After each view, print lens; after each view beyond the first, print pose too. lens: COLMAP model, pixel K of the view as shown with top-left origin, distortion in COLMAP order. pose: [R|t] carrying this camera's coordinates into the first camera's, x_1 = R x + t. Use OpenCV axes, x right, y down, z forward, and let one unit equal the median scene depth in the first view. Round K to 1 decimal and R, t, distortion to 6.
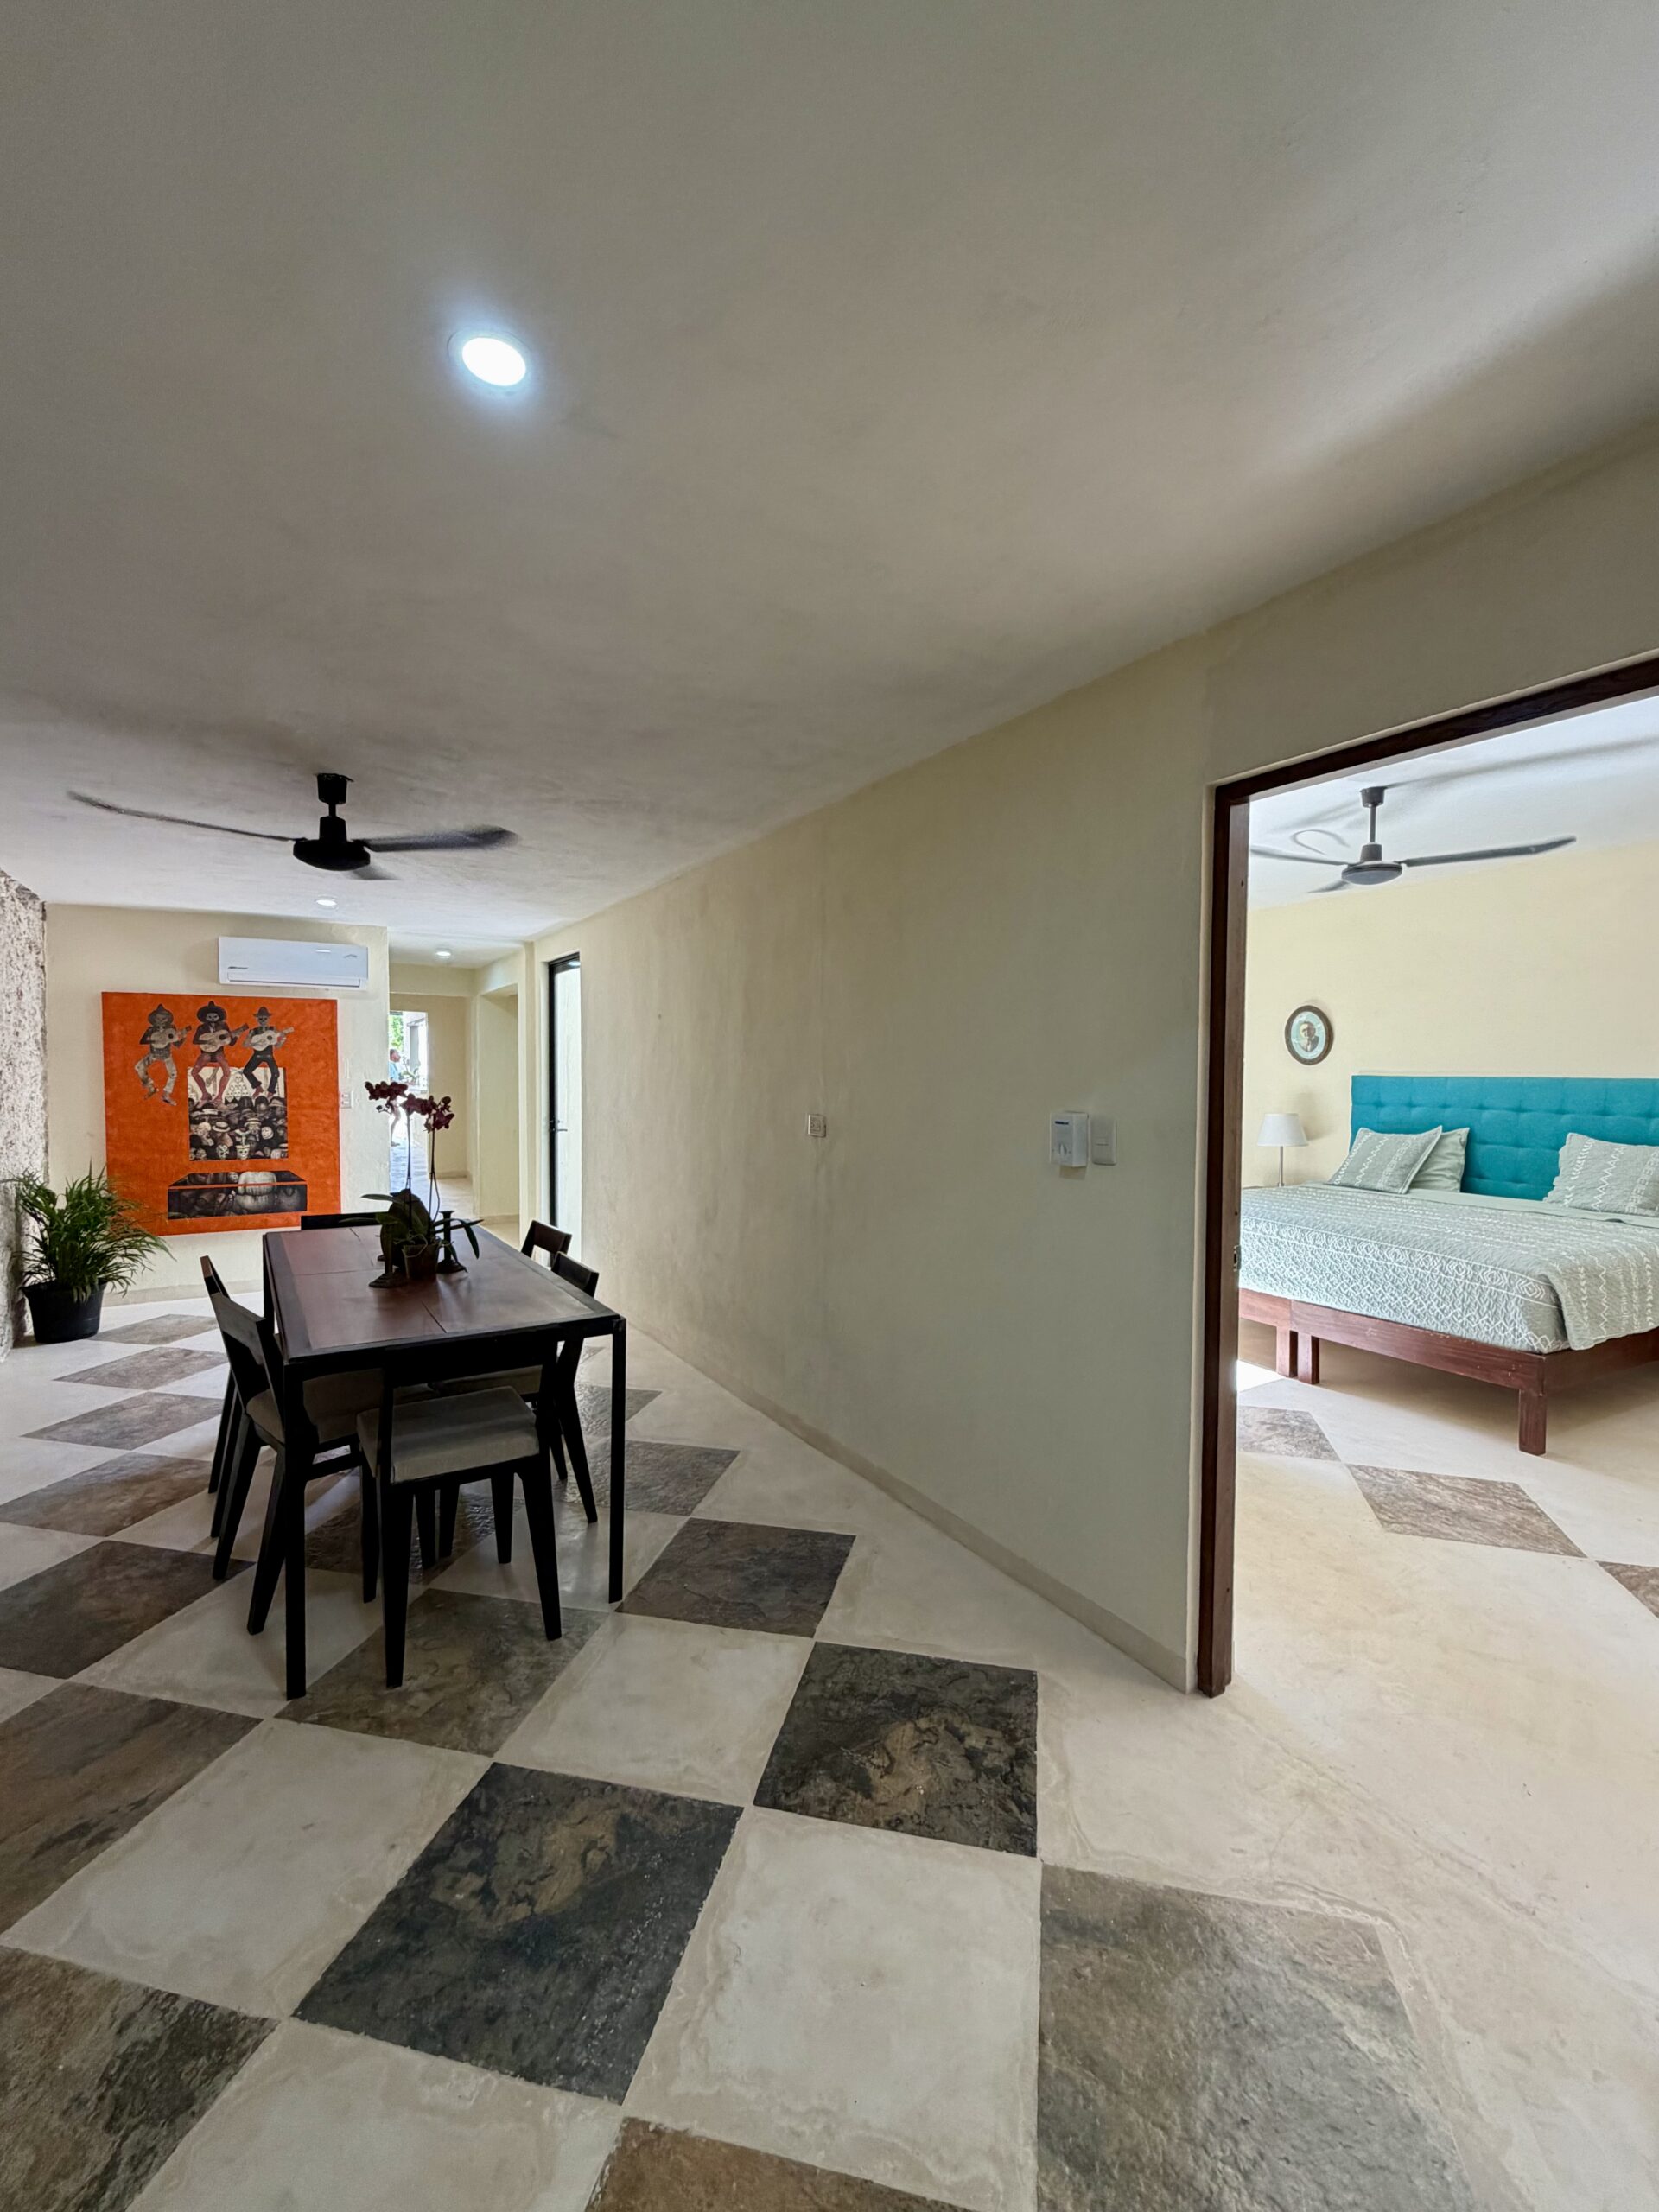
lens RADIAL K [[949.9, 0, 836.0], [0, 949.9, 1102.1], [0, 0, 1]] dist [0.002575, -0.000325]
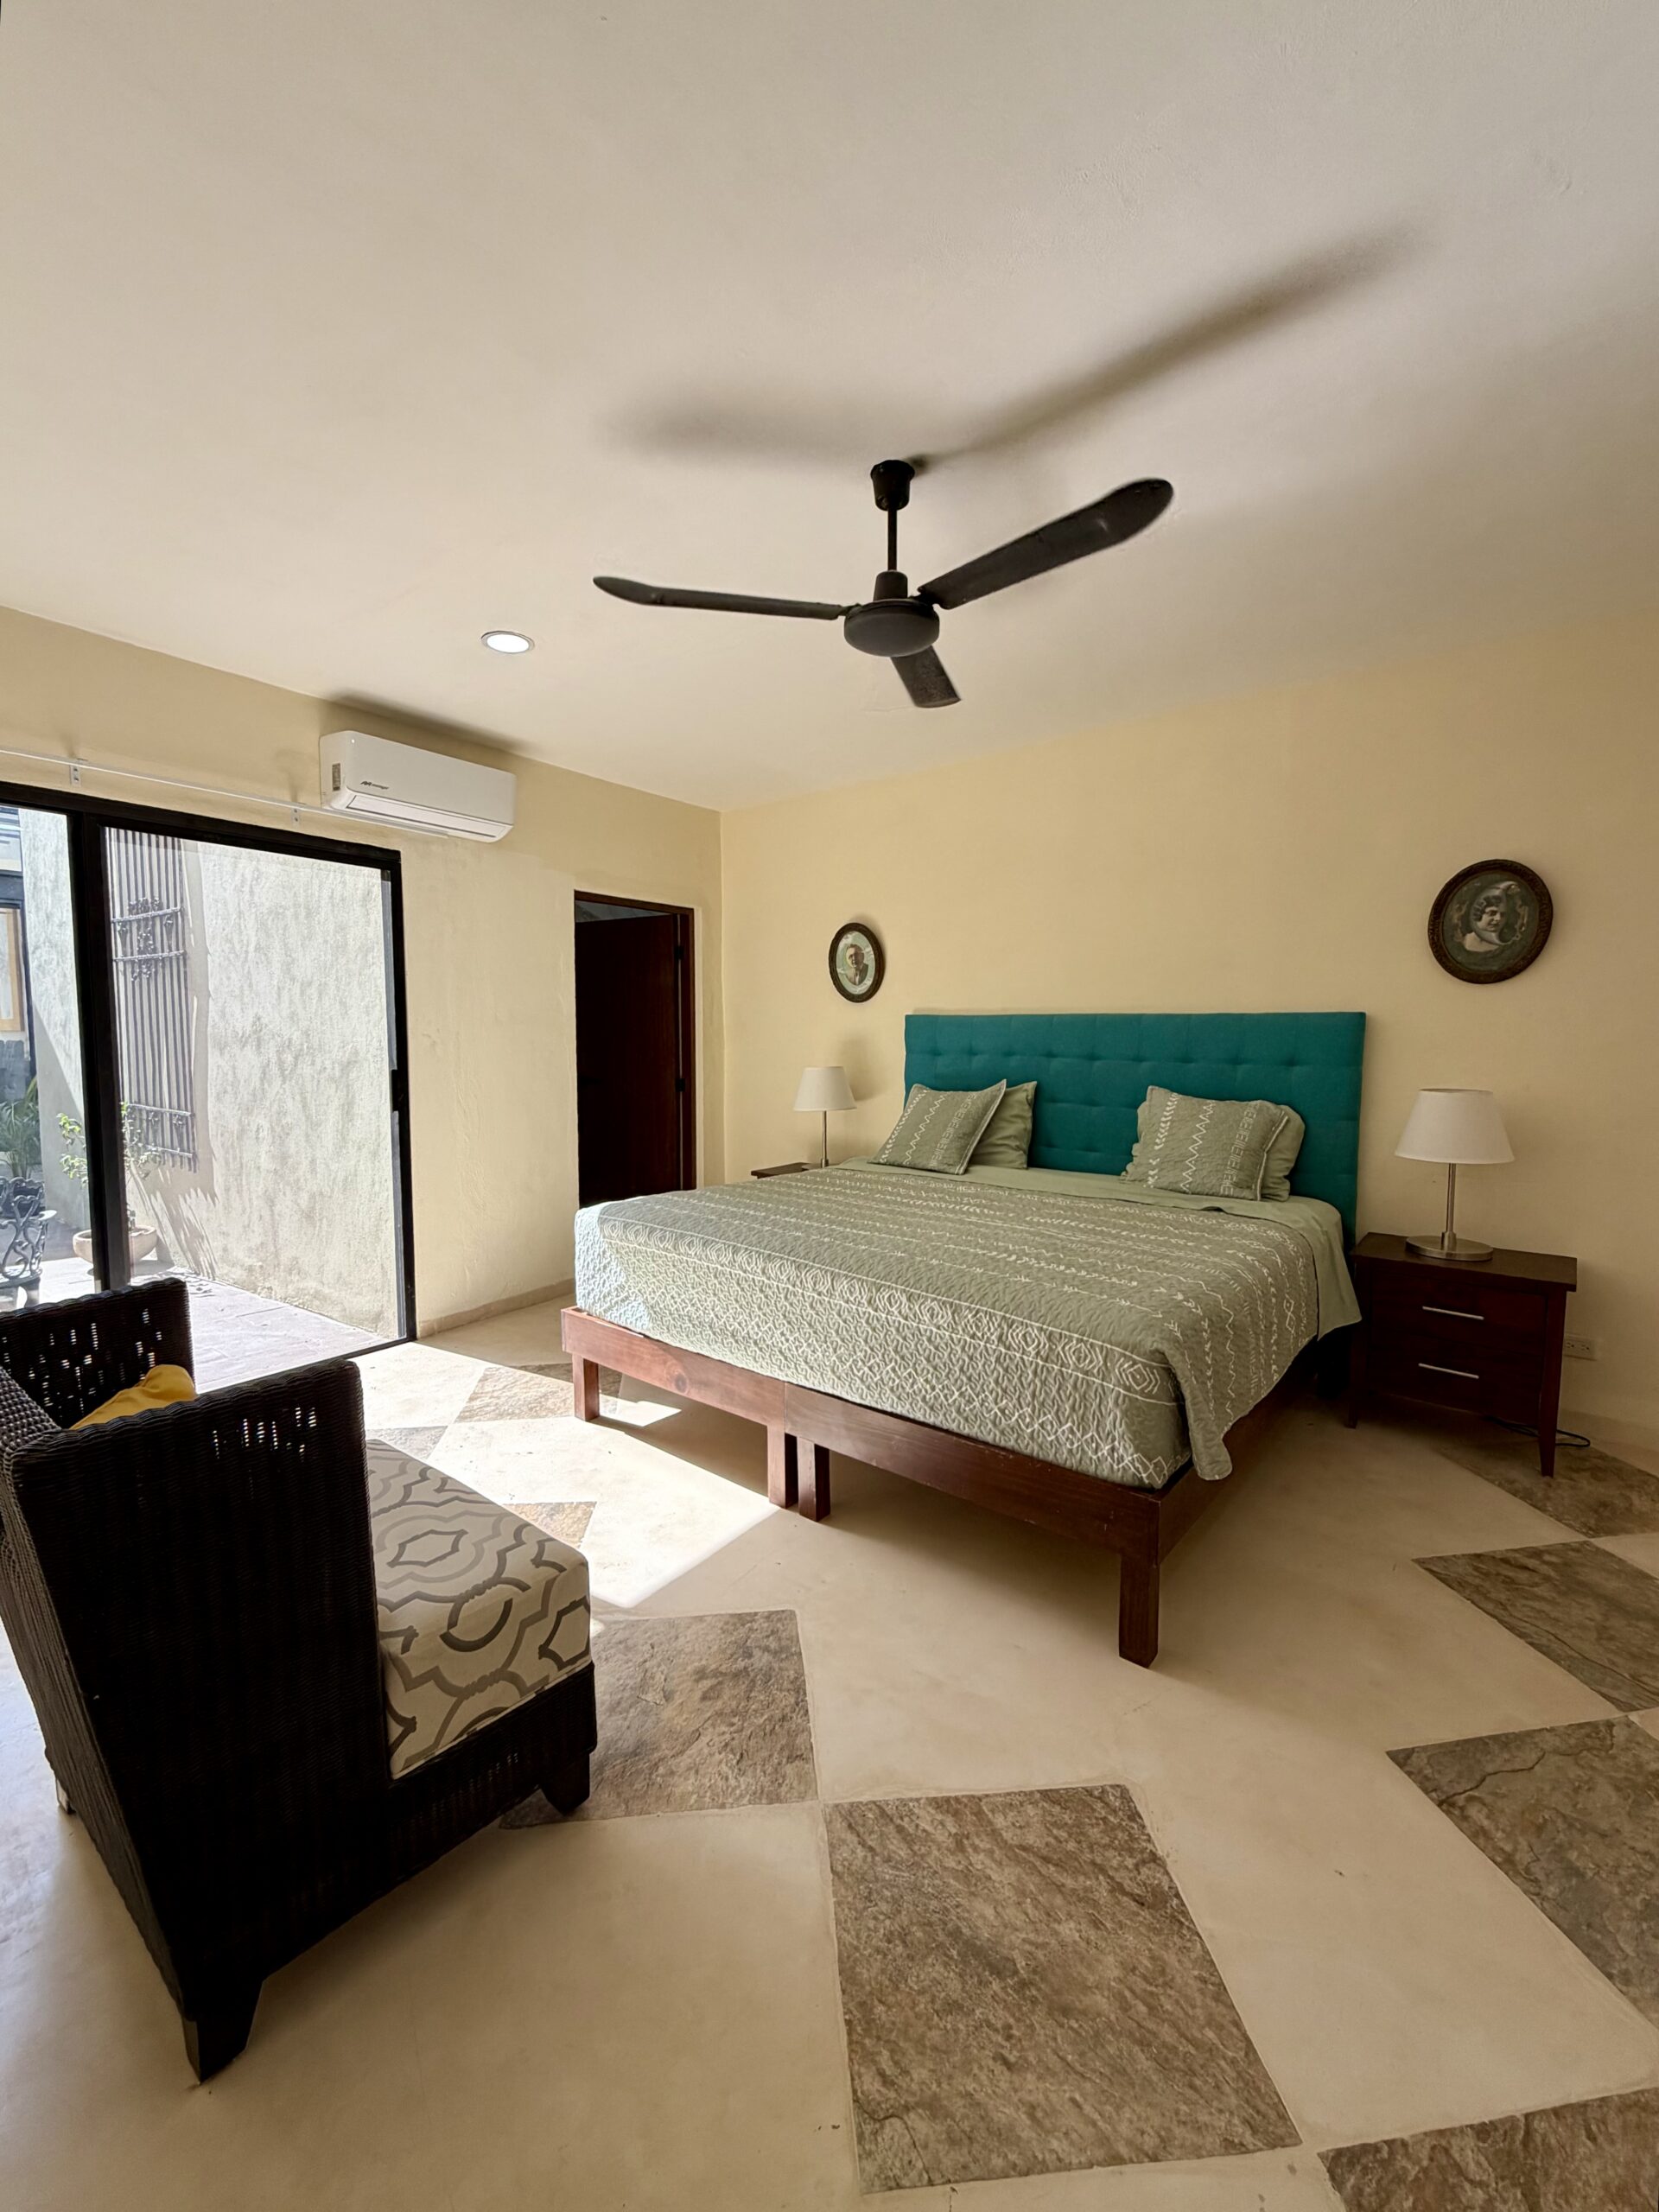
lens RADIAL K [[921.6, 0, 823.4], [0, 921.6, 1099.7], [0, 0, 1]] dist [0.000953, 0.000189]
pose [[0.933467, -0.028156, 0.357556, 0.268127], [0.012175, 0.998827, 0.046869, 0.005525], [-0.358456, -0.039397, 0.932715, 0.412449]]
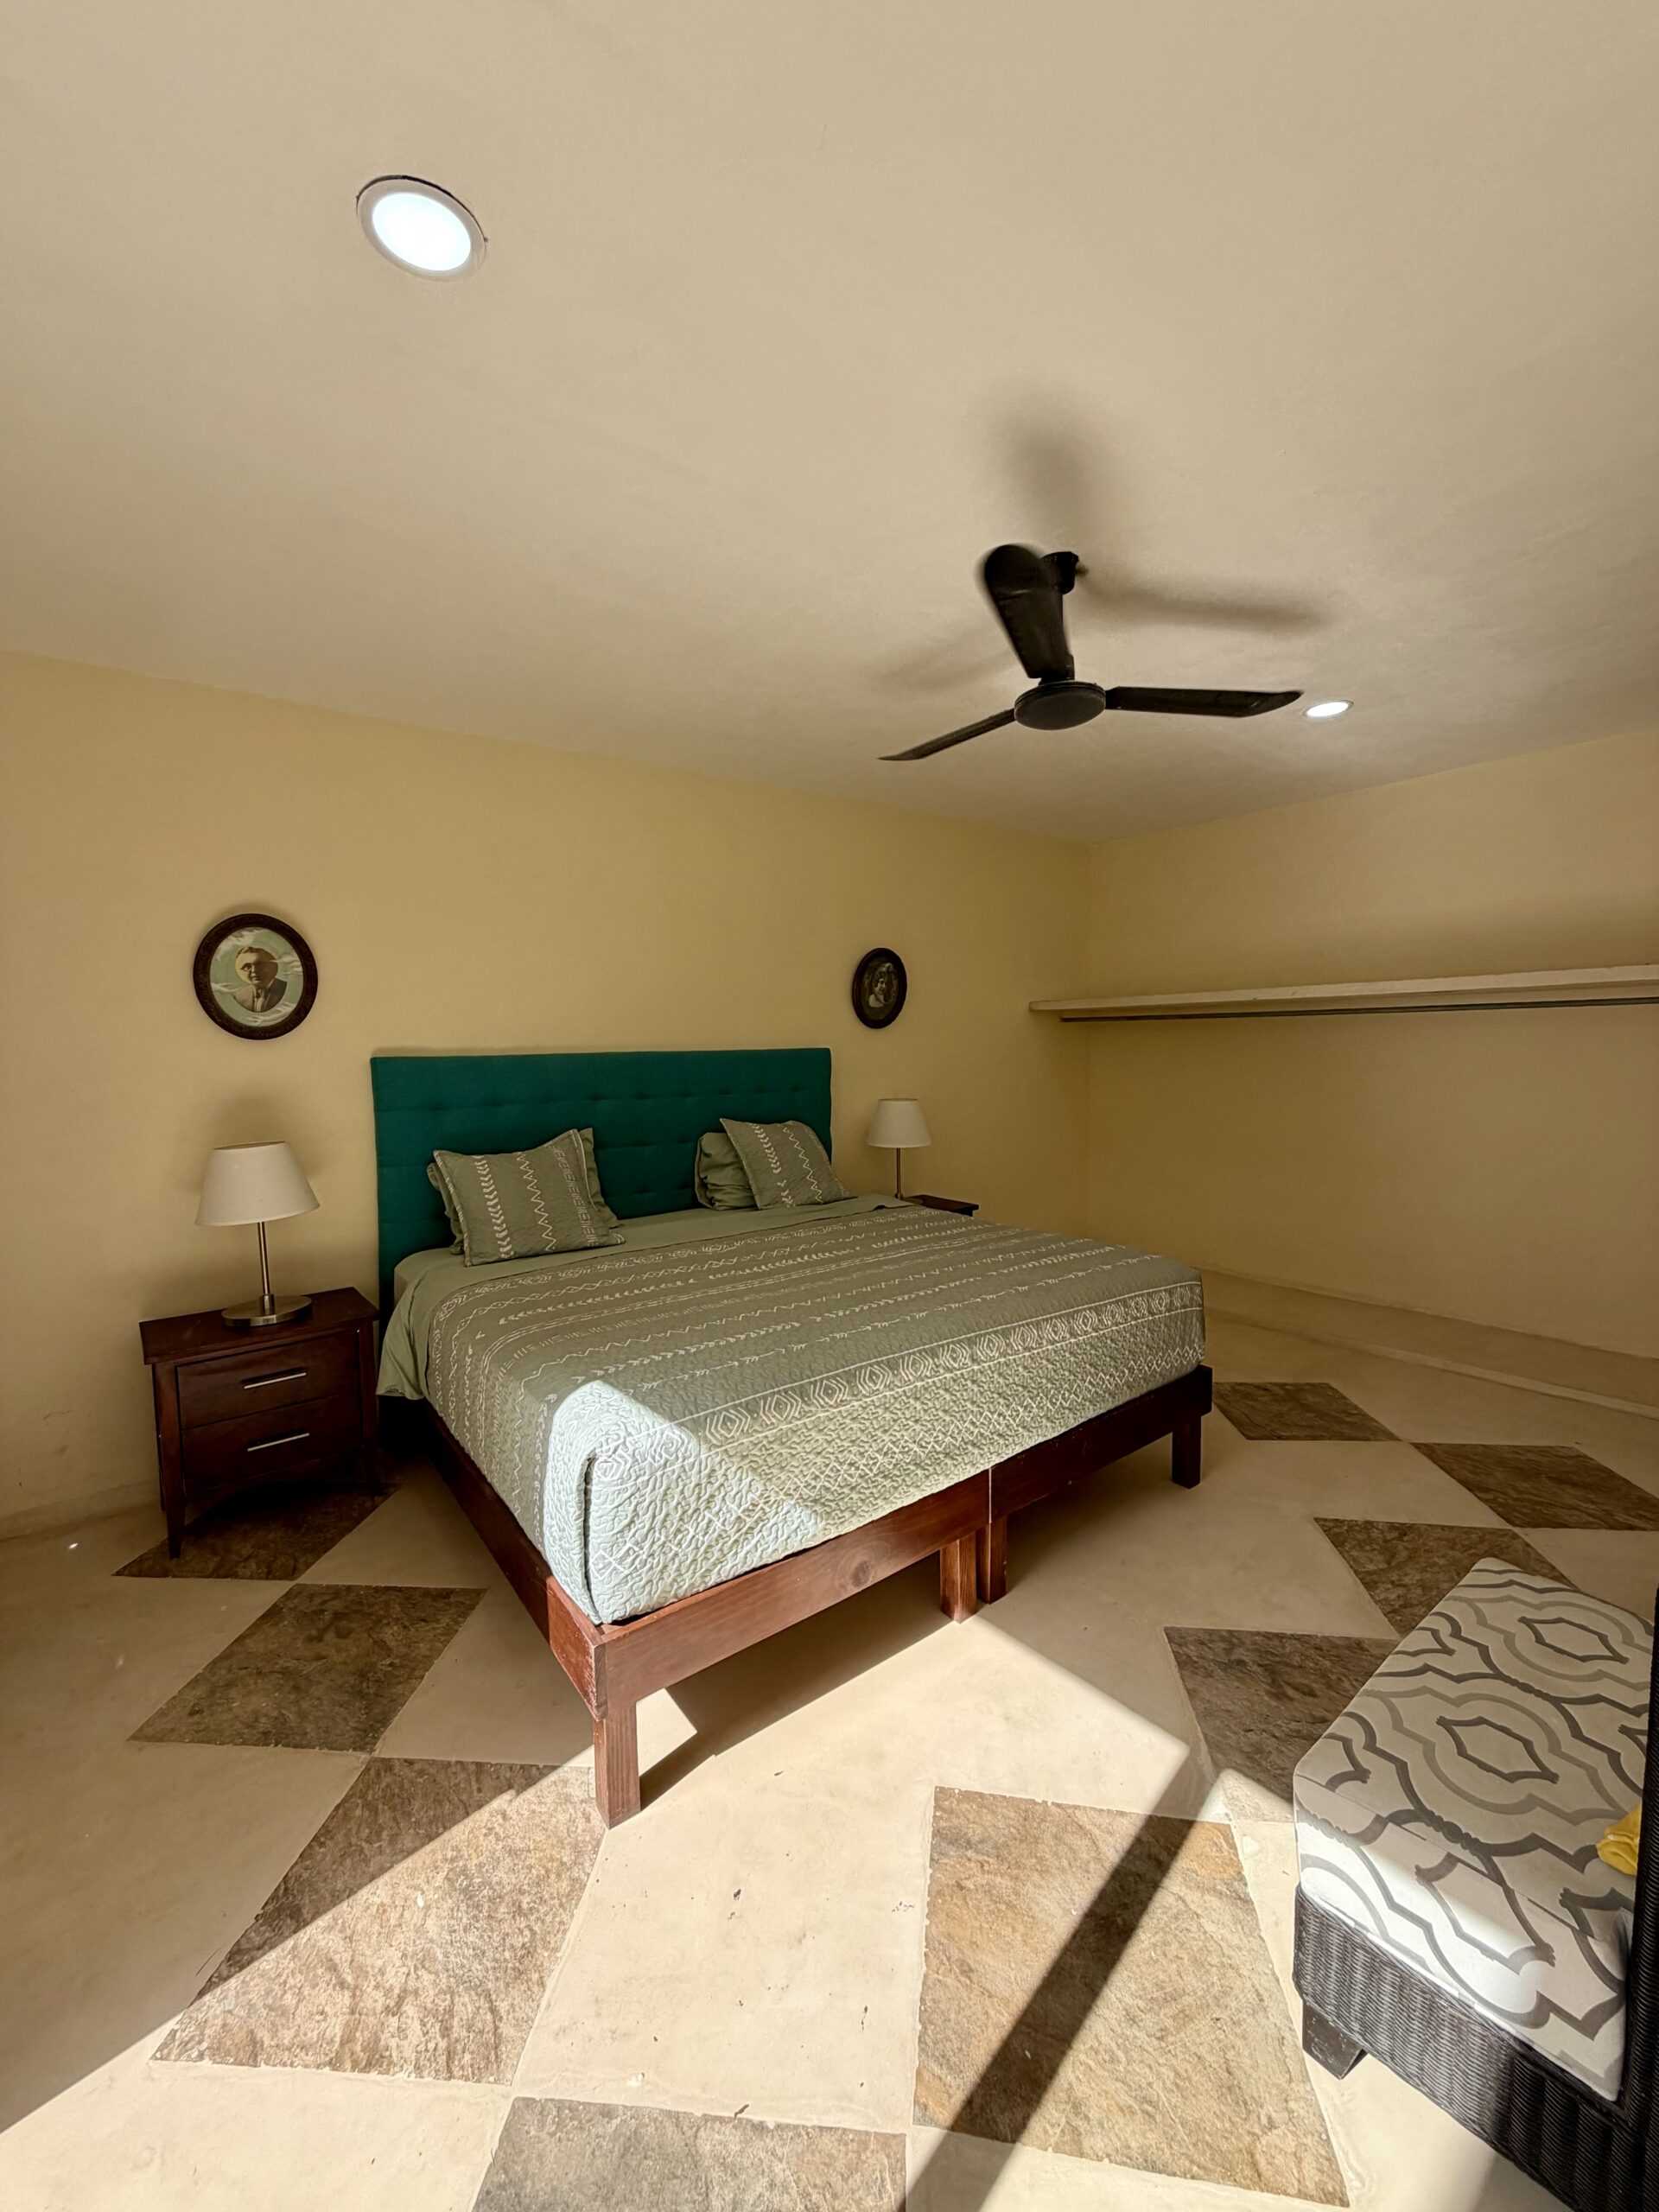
lens RADIAL K [[885.5, 0, 831.9], [0, 885.5, 1101.2], [0, 0, 1]] dist [0.000941, 0.000156]
pose [[-0.135368, -0.070762, 0.988265, 0.010664], [0.049176, 0.995737, 0.078033, -0.037289], [-0.989574, 0.059162, -0.131311, 1.013203]]
